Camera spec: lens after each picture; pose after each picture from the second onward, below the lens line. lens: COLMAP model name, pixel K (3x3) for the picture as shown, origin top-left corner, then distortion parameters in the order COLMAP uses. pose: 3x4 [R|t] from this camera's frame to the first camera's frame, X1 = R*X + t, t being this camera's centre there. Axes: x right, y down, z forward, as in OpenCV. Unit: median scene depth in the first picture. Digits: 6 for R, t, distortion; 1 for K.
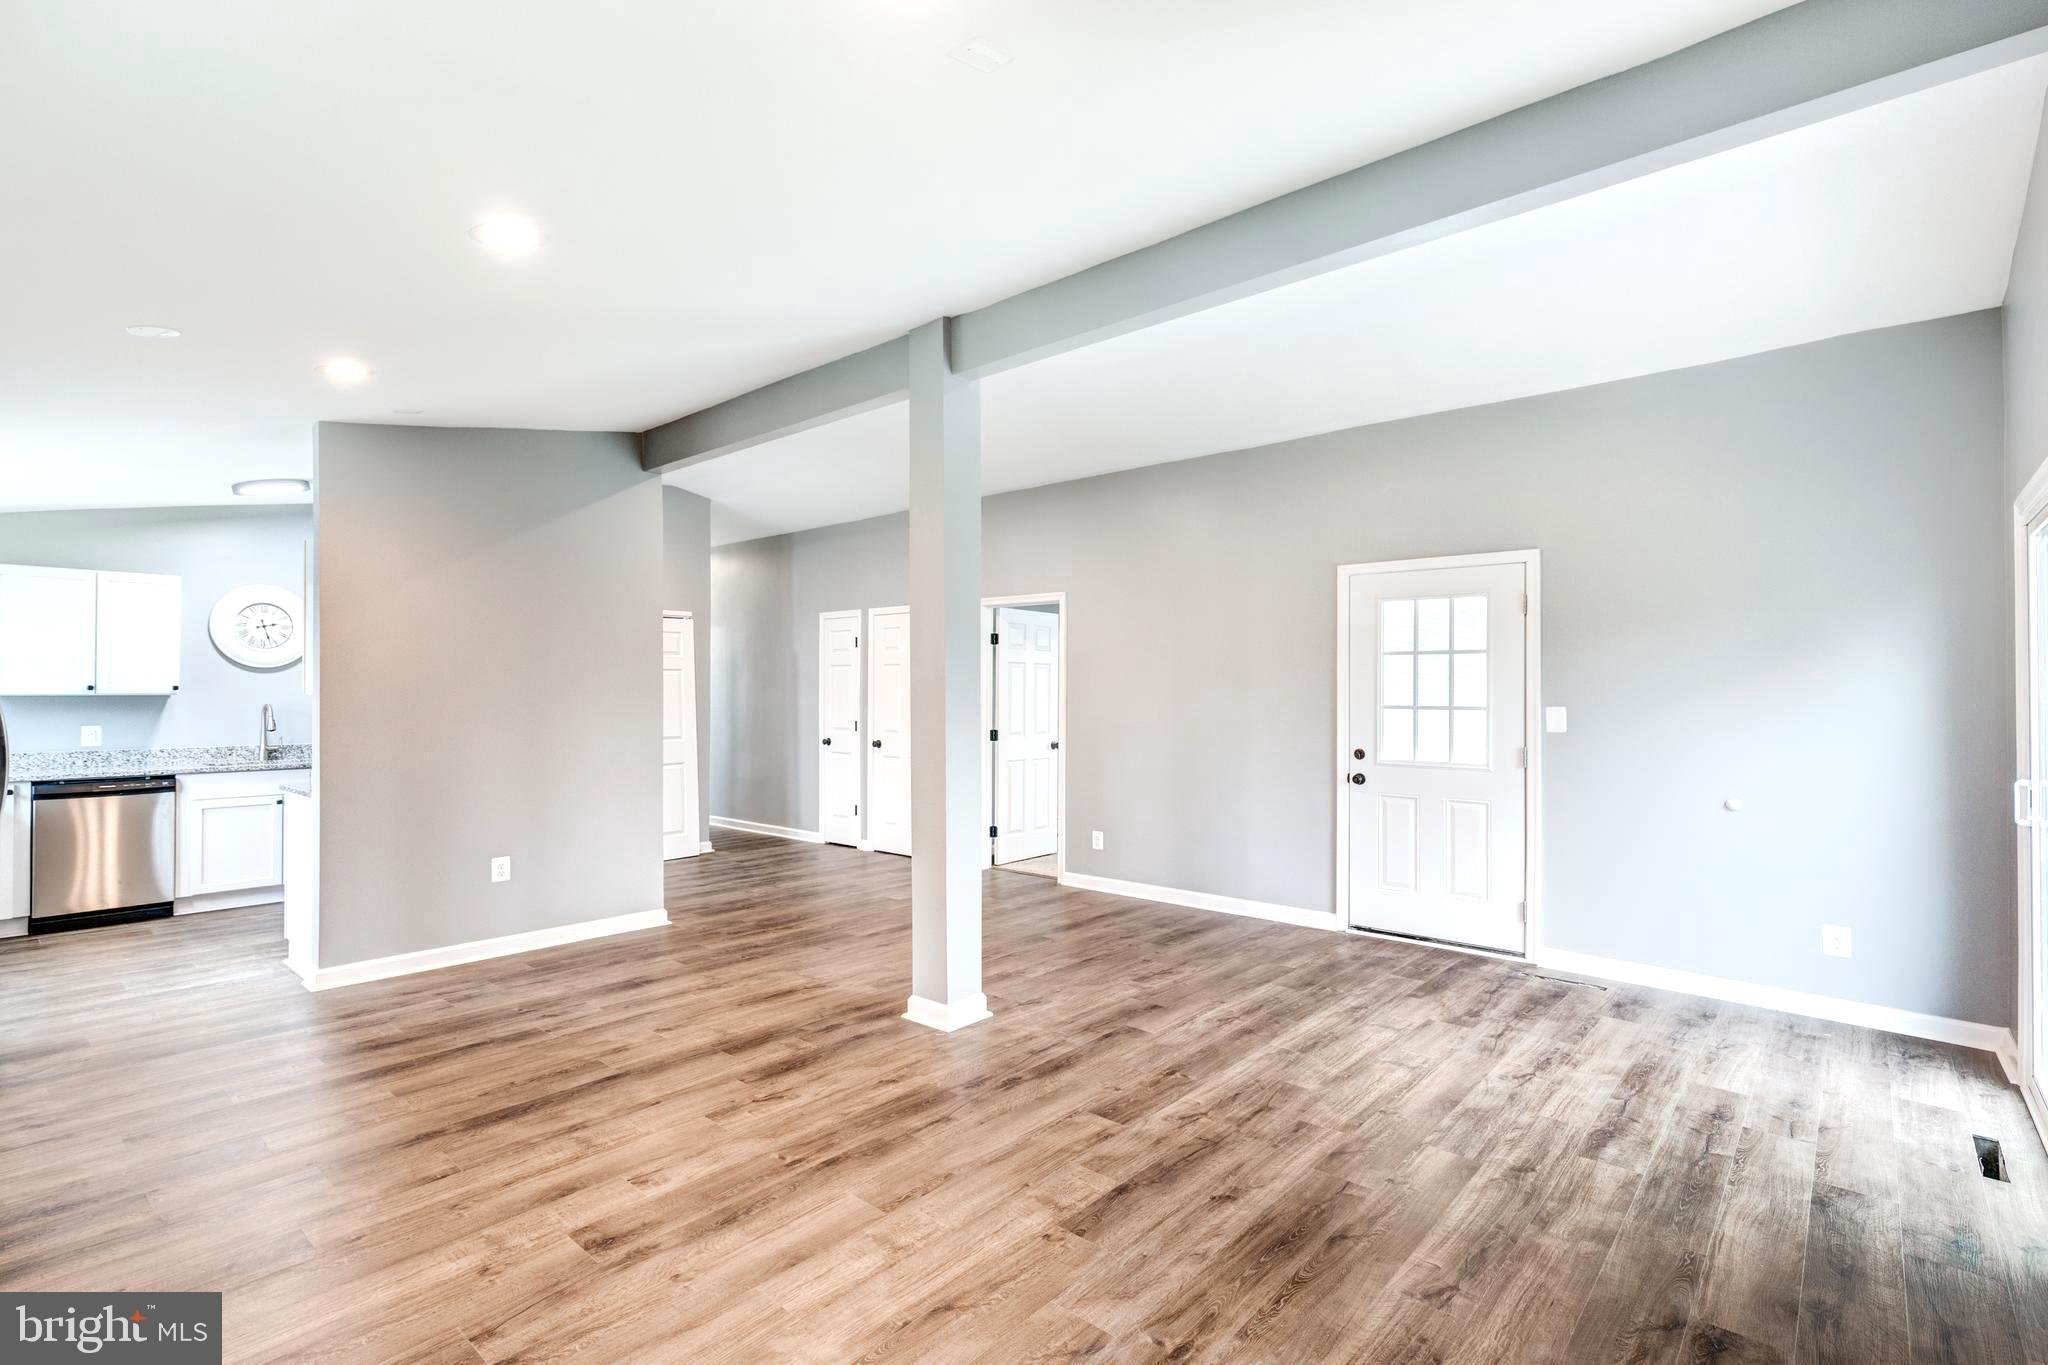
lens RADIAL K [[948.3, 0, 1029.8], [0, 948.3, 681.9], [0, 0, 1]] dist [0.005923, -0.000517]
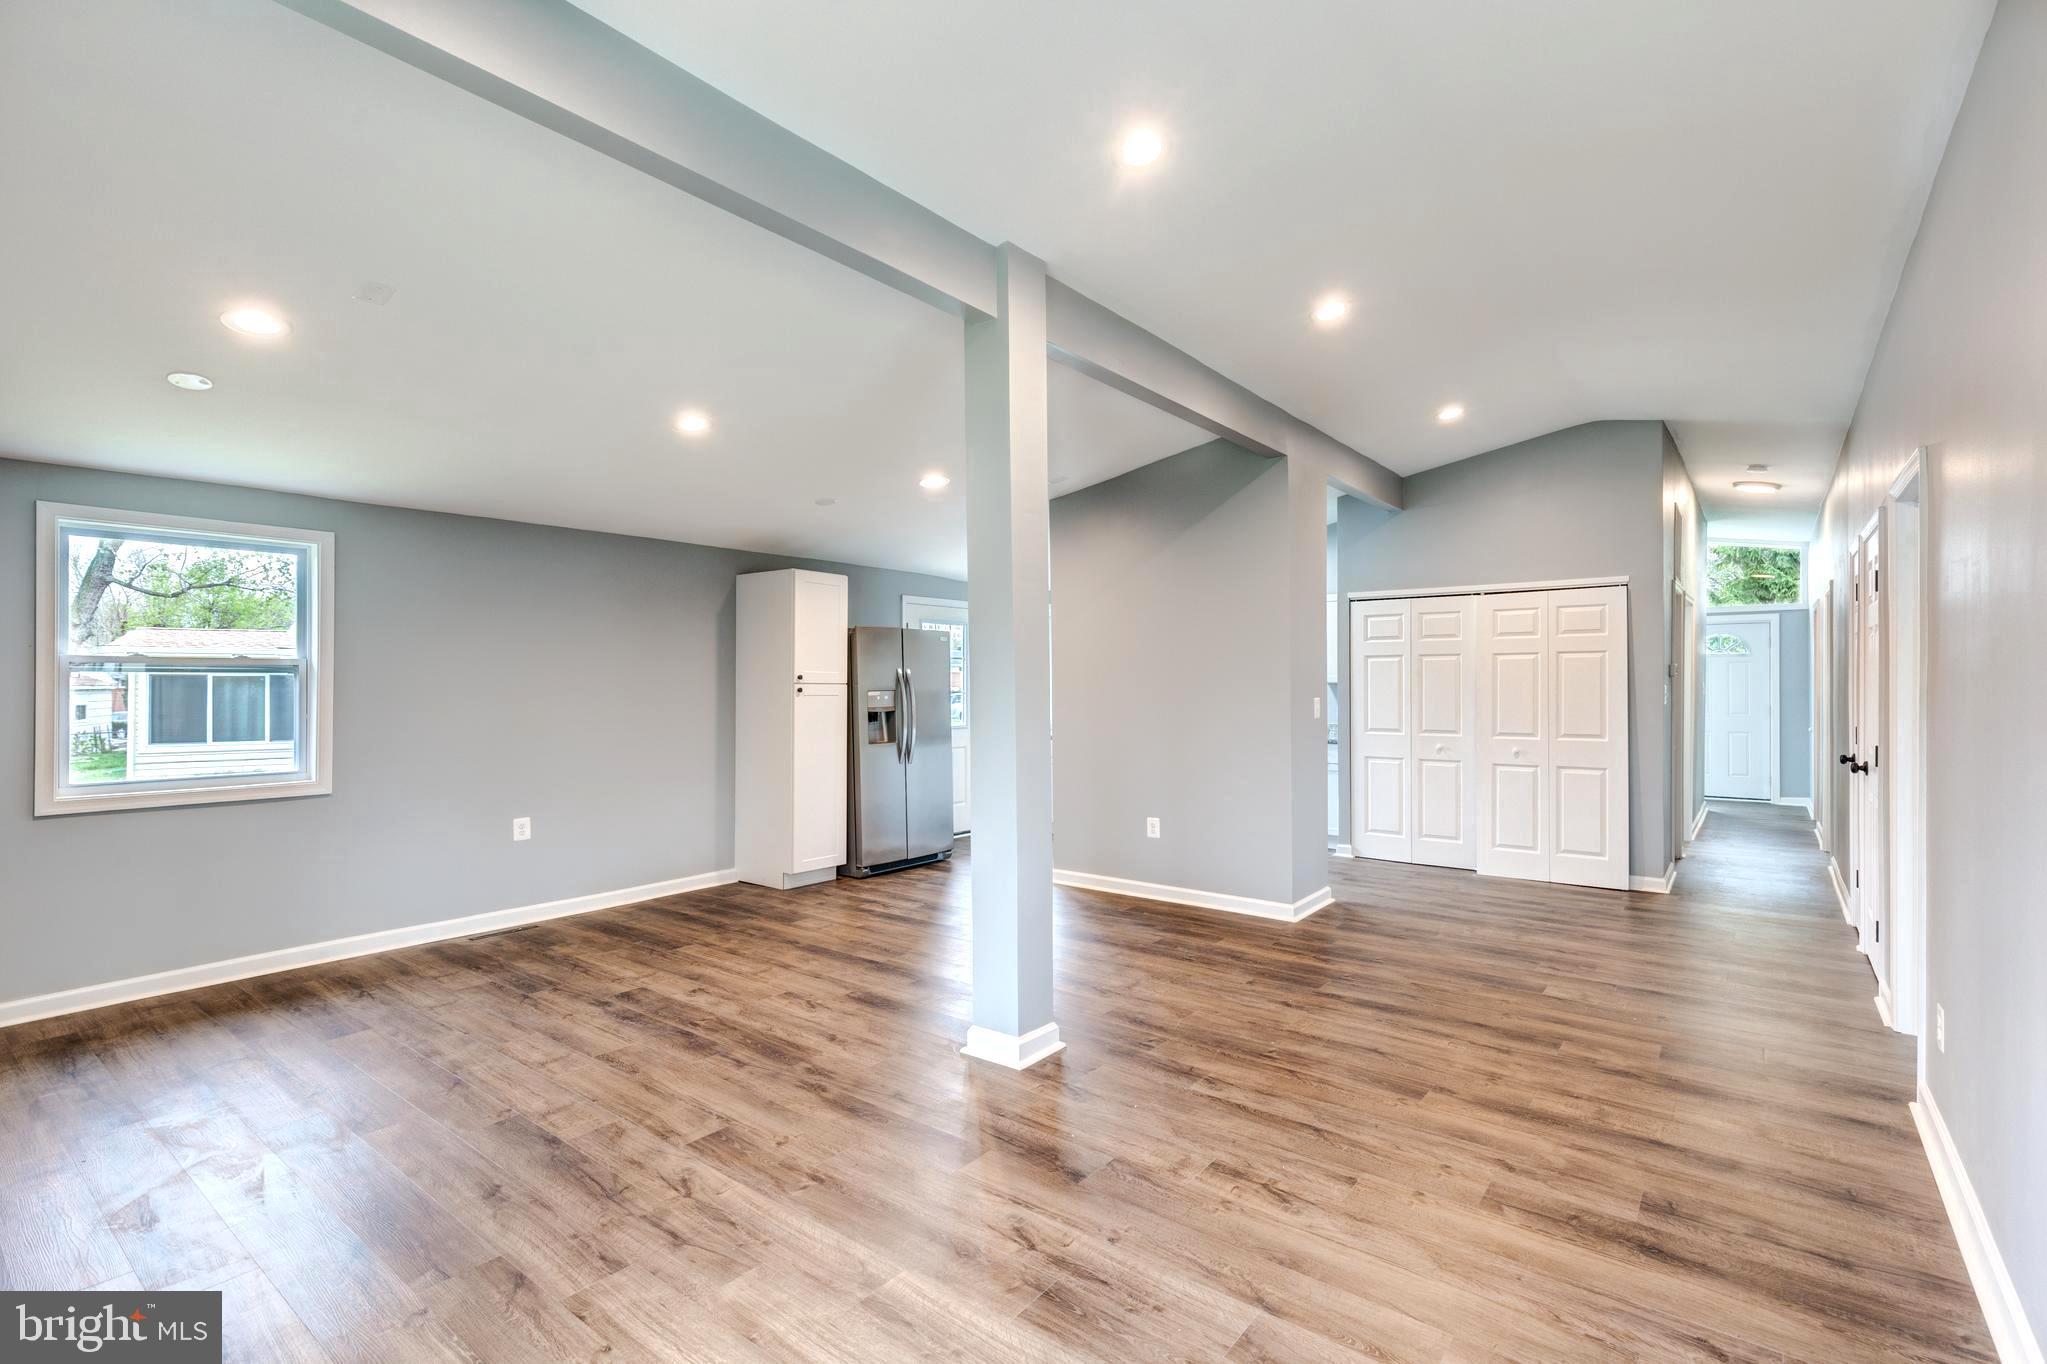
lens RADIAL K [[947.9, 0, 1029.3], [0, 947.9, 681.4], [0, 0, 1]] dist [0.005923, -0.000517]
pose [[0.050801, -0.004364, -0.998699, 1.000425], [0.017797, 0.999836, -0.003463, 0.022952], [0.998550, -0.017598, 0.050870, 1.243535]]
